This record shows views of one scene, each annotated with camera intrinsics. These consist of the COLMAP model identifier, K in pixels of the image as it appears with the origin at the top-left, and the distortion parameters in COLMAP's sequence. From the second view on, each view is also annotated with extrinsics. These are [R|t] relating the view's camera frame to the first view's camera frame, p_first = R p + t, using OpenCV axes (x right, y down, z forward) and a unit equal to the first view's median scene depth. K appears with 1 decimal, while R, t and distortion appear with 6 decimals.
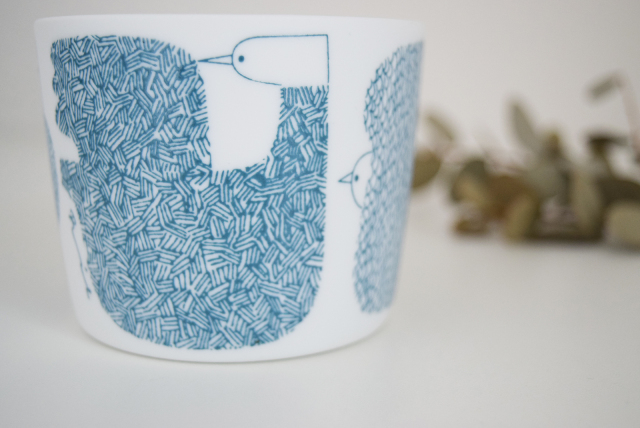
lens RADIAL K [[910.7, 0, 320.9], [0, 910.7, 215.5], [0, 0, 1]] dist [-0.089084, 0.000000]
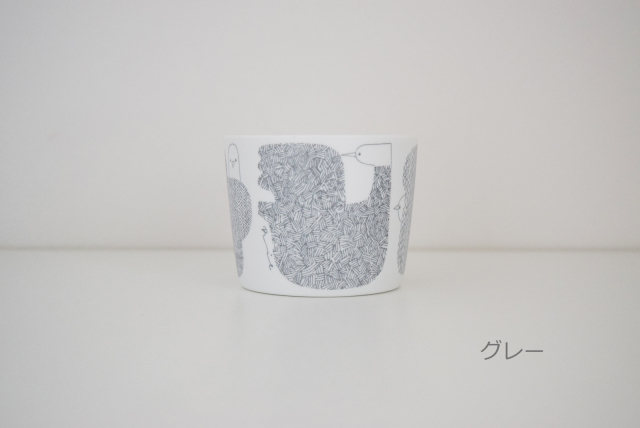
lens RADIAL K [[1032.2, 0, 320.9], [0, 1032.2, 210.0], [0, 0, 1]] dist [0.029802, 0.000000]
pose [[0.966008, -0.019348, 0.257786, -0.799178], [0.045922, 0.994179, -0.097467, 0.201839], [-0.254400, 0.105992, 0.961273, -1.359809]]
